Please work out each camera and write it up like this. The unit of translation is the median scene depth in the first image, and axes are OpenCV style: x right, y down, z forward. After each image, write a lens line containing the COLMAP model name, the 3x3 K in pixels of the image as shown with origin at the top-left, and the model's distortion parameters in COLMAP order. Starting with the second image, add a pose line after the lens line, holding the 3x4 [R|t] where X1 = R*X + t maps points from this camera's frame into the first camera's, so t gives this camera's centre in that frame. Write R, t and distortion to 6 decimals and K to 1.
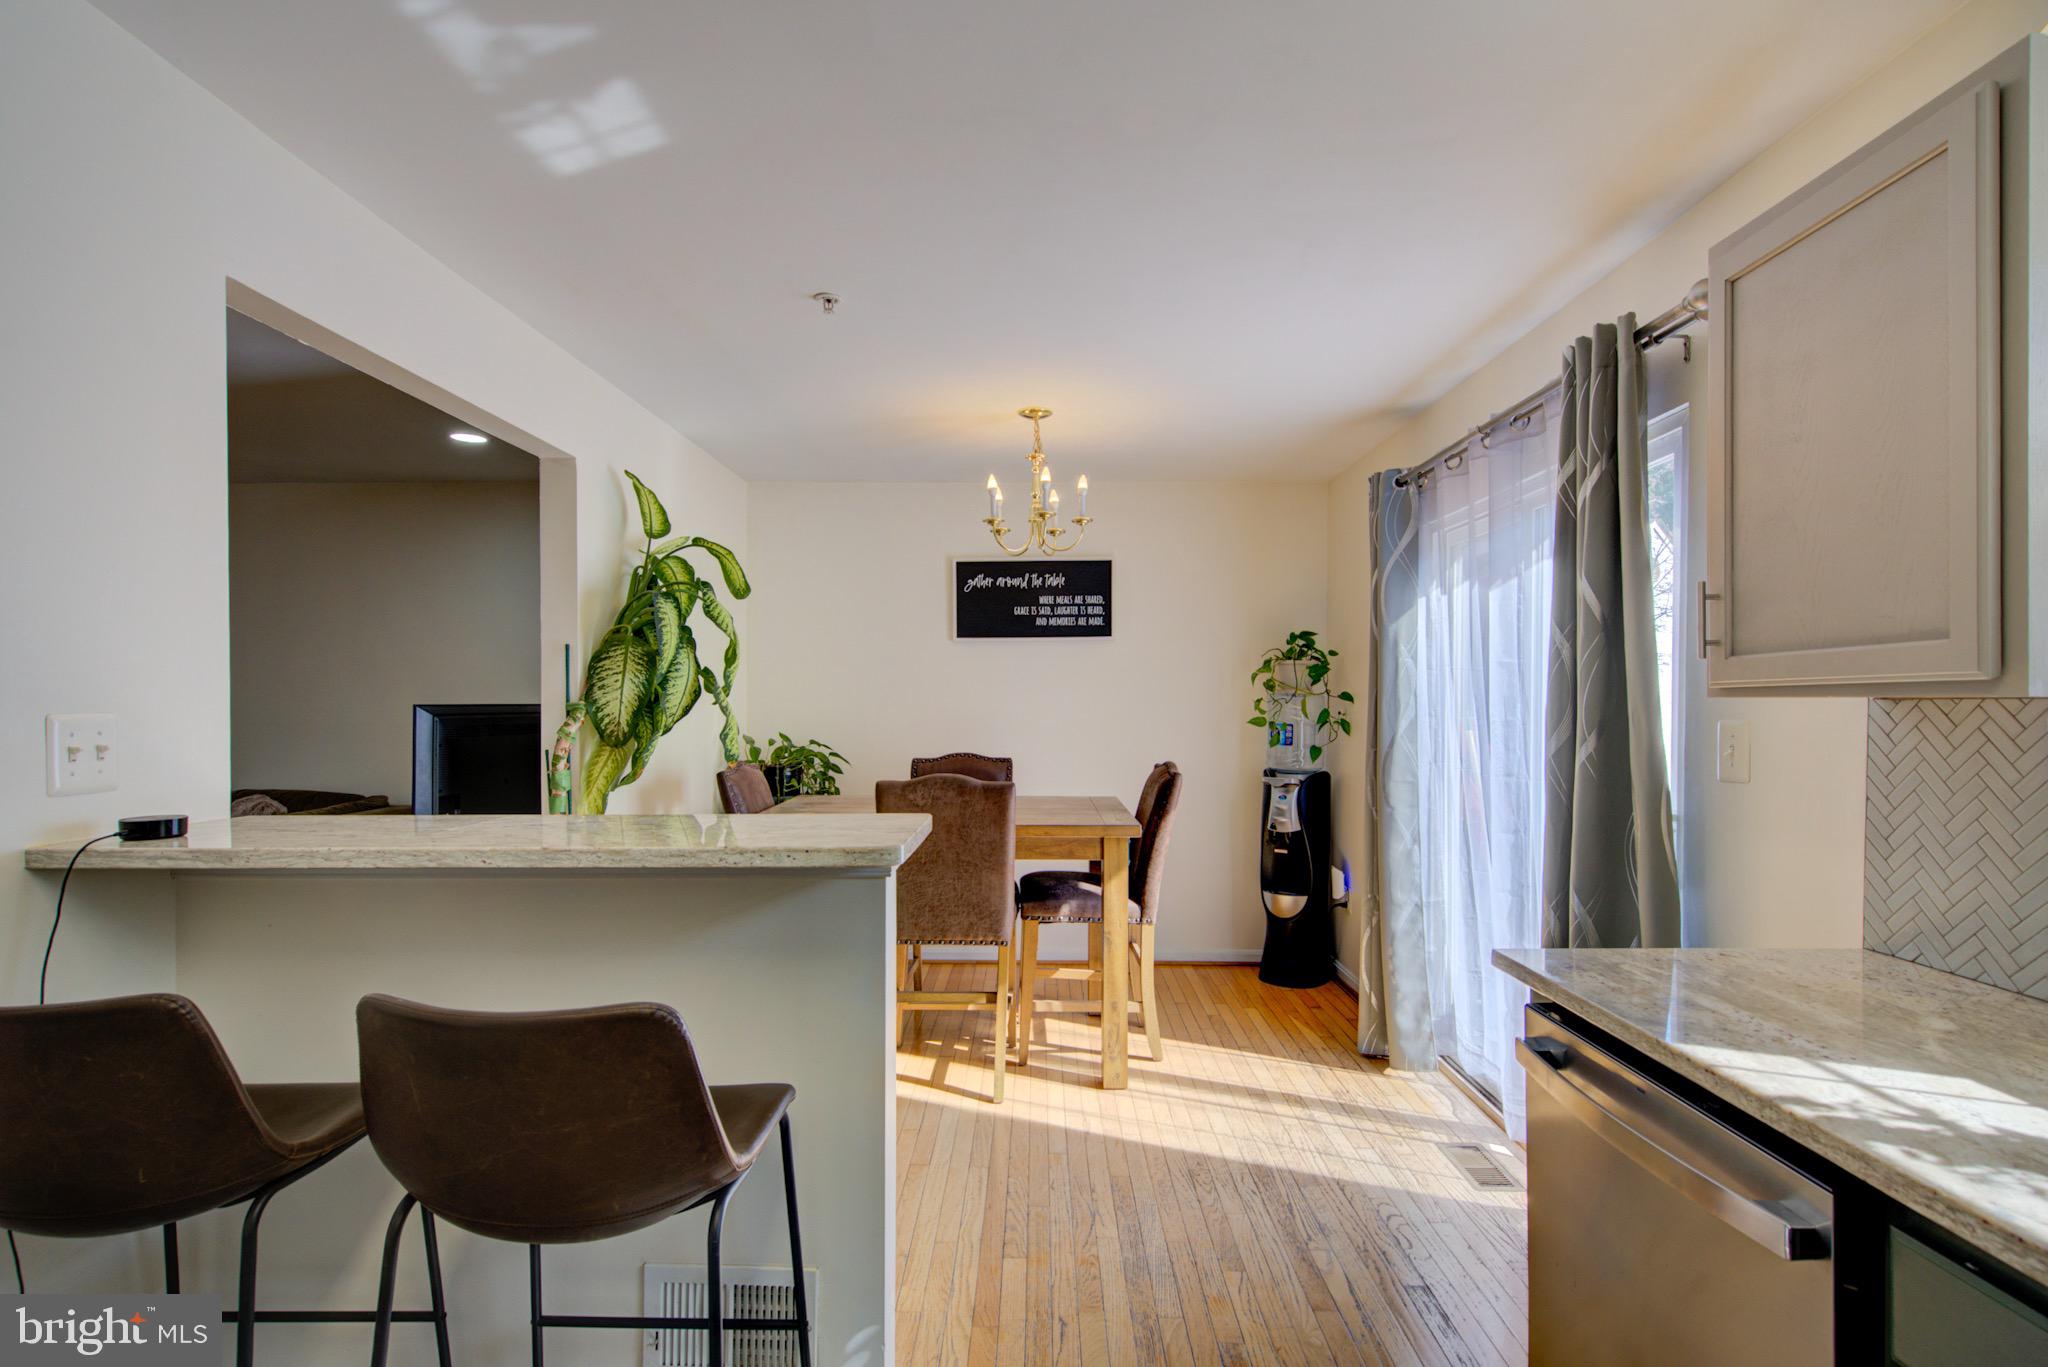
lens RADIAL K [[962.9, 0, 1026.9], [0, 962.9, 699.7], [0, 0, 1]] dist [0.003081, -0.002908]
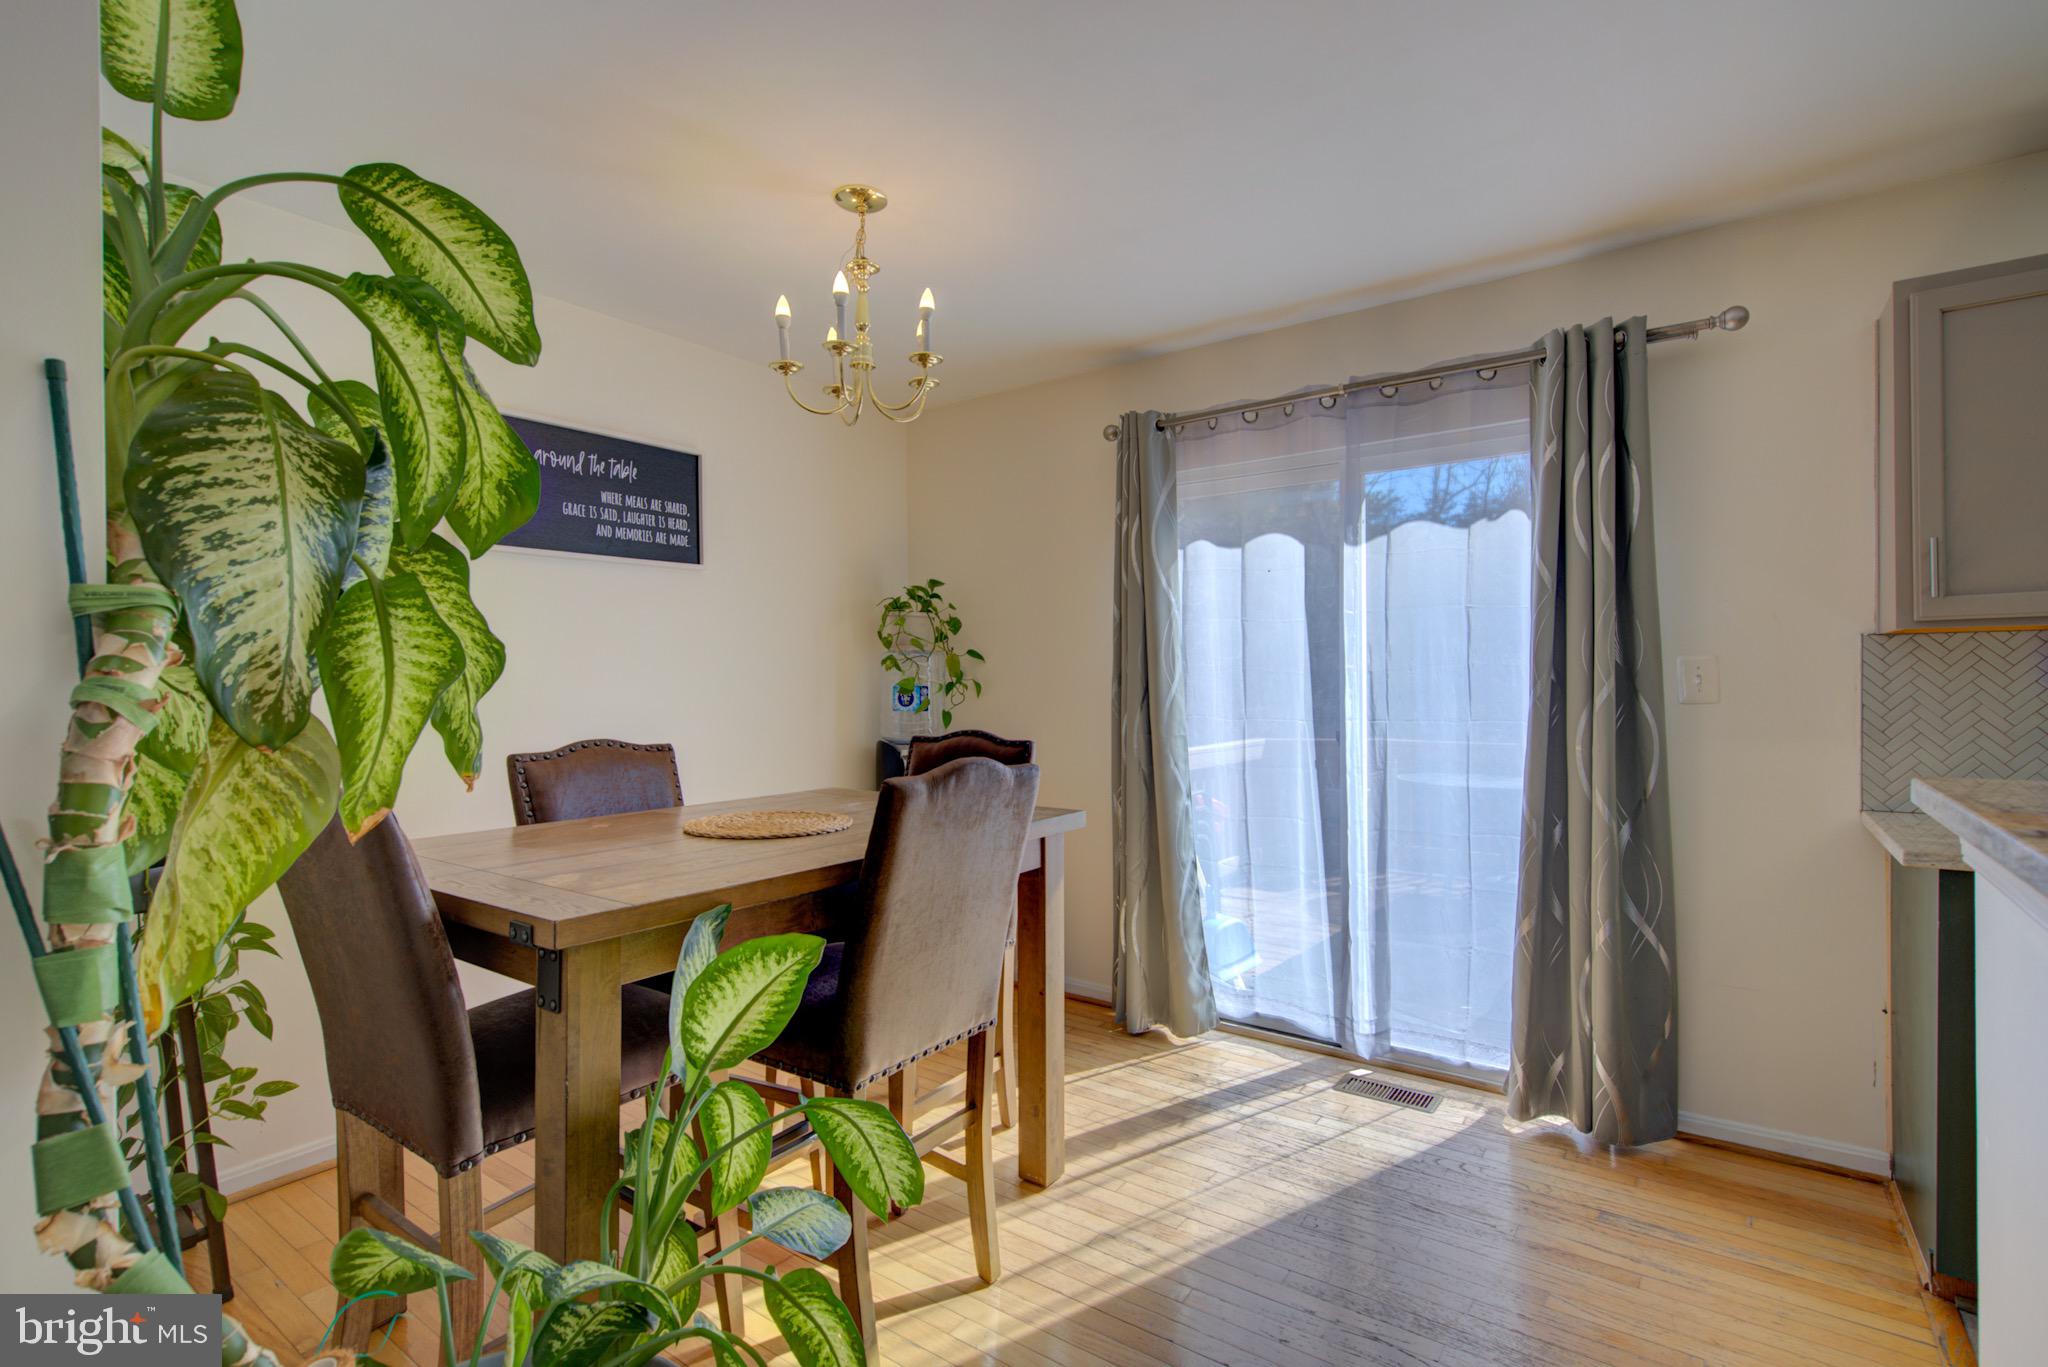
lens RADIAL K [[962.9, 0, 1019.0], [0, 962.9, 683.5], [0, 0, 1]] dist [0.003081, -0.002908]
pose [[0.576703, -0.006396, 0.816929, -0.371879], [0.007758, 0.999967, 0.002353, 0.021240], [-0.816917, 0.004981, 0.576733, 0.442008]]
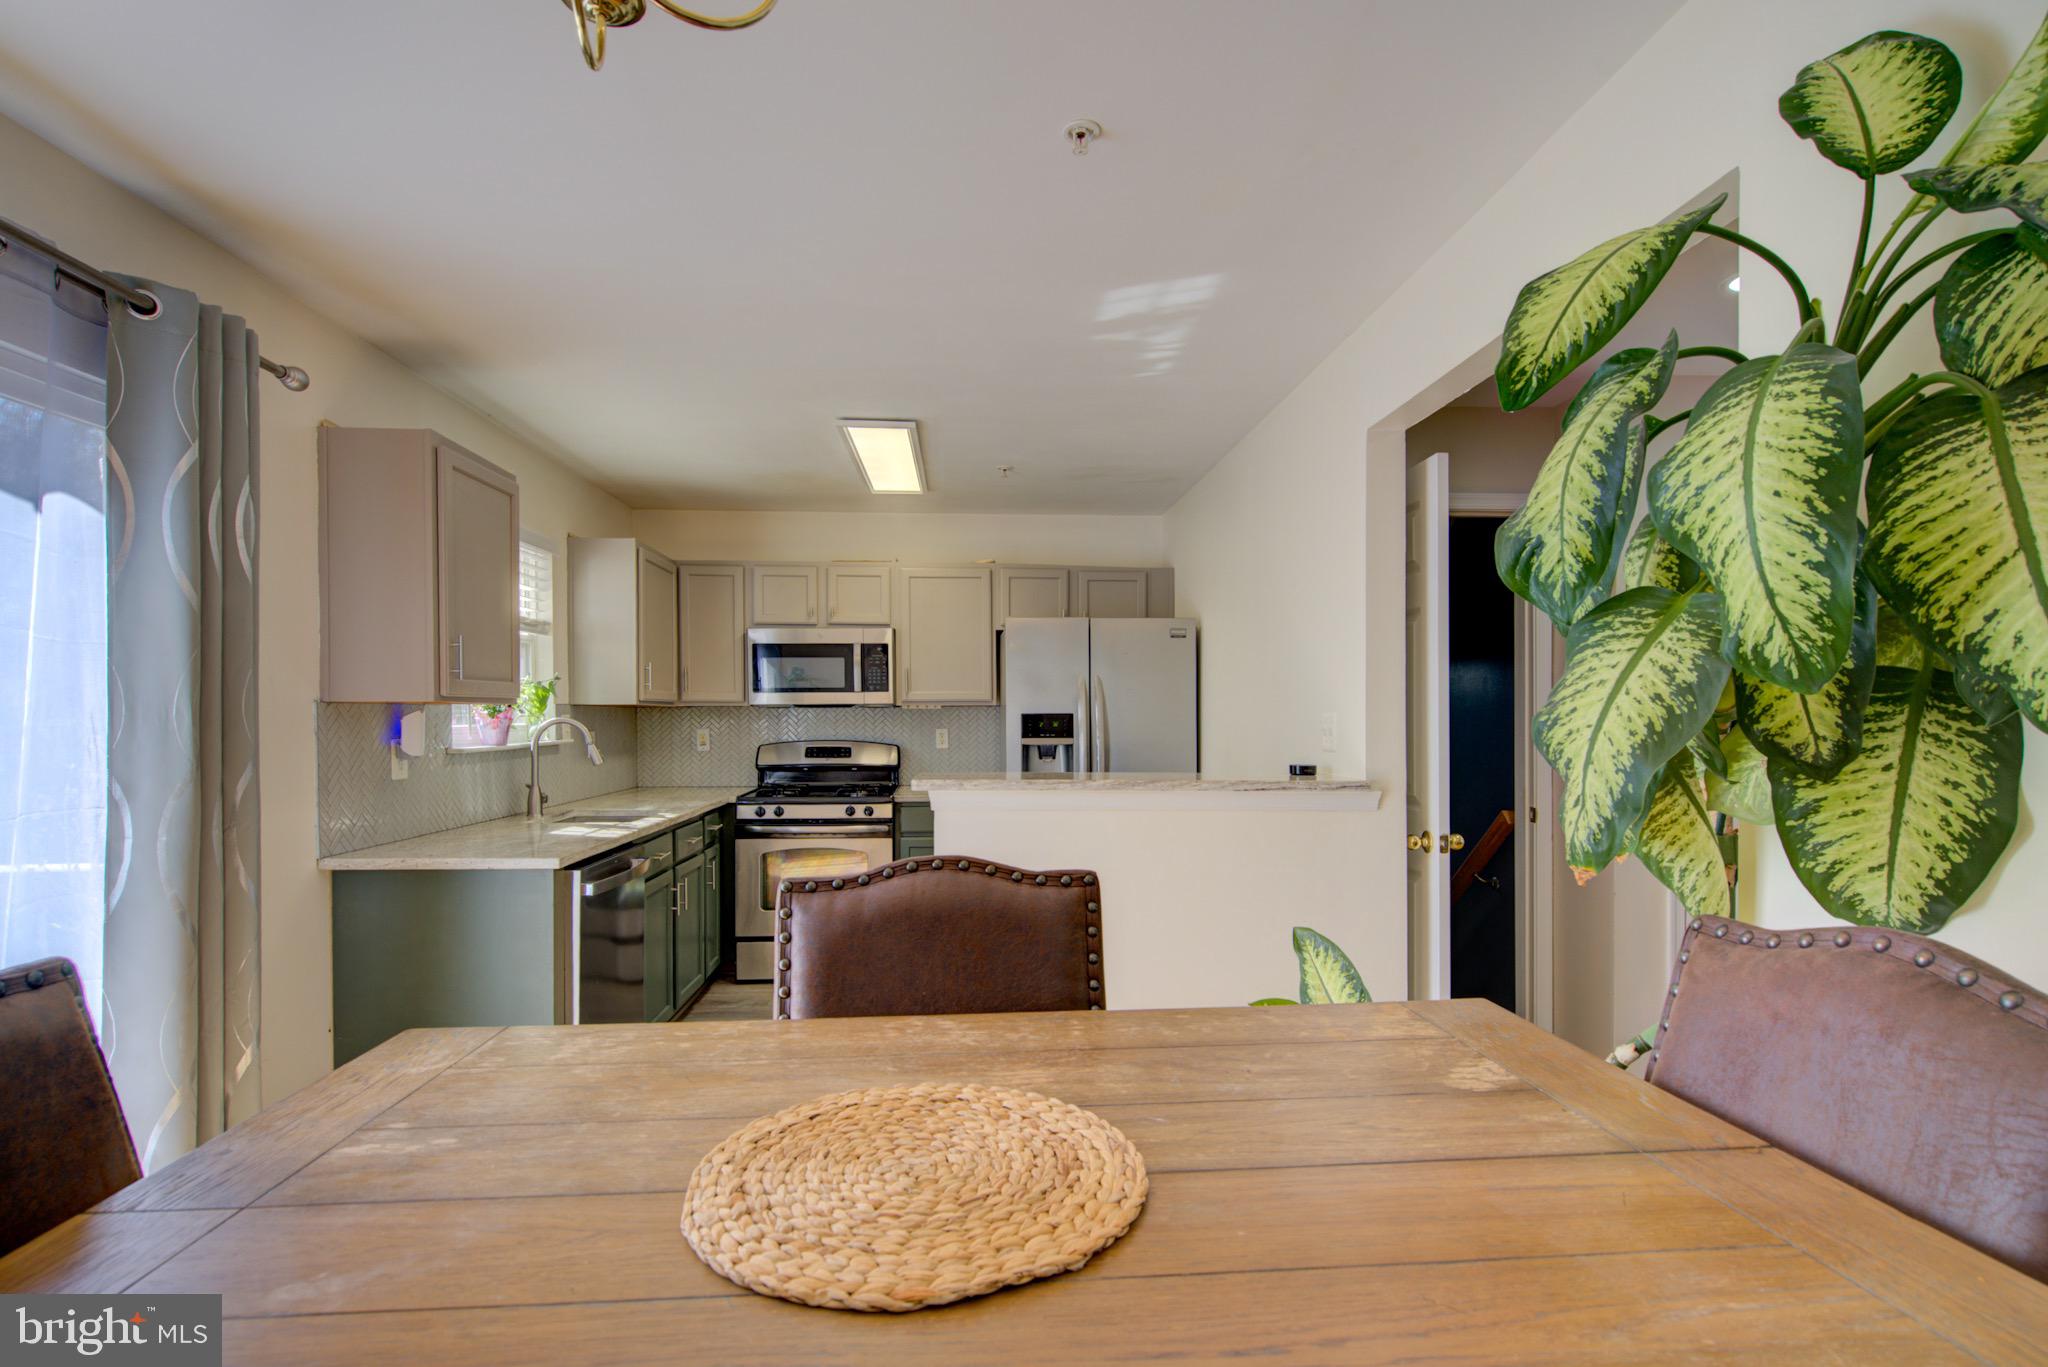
lens RADIAL K [[962.9, 0, 1024.5], [0, 962.9, 735.7], [0, 0, 1]] dist [0.003081, -0.002908]
pose [[-0.996101, 0.000245, -0.088214, -0.057987], [-0.001102, 0.999884, 0.015217, 0.010352], [0.088208, 0.015255, -0.995985, 0.987727]]
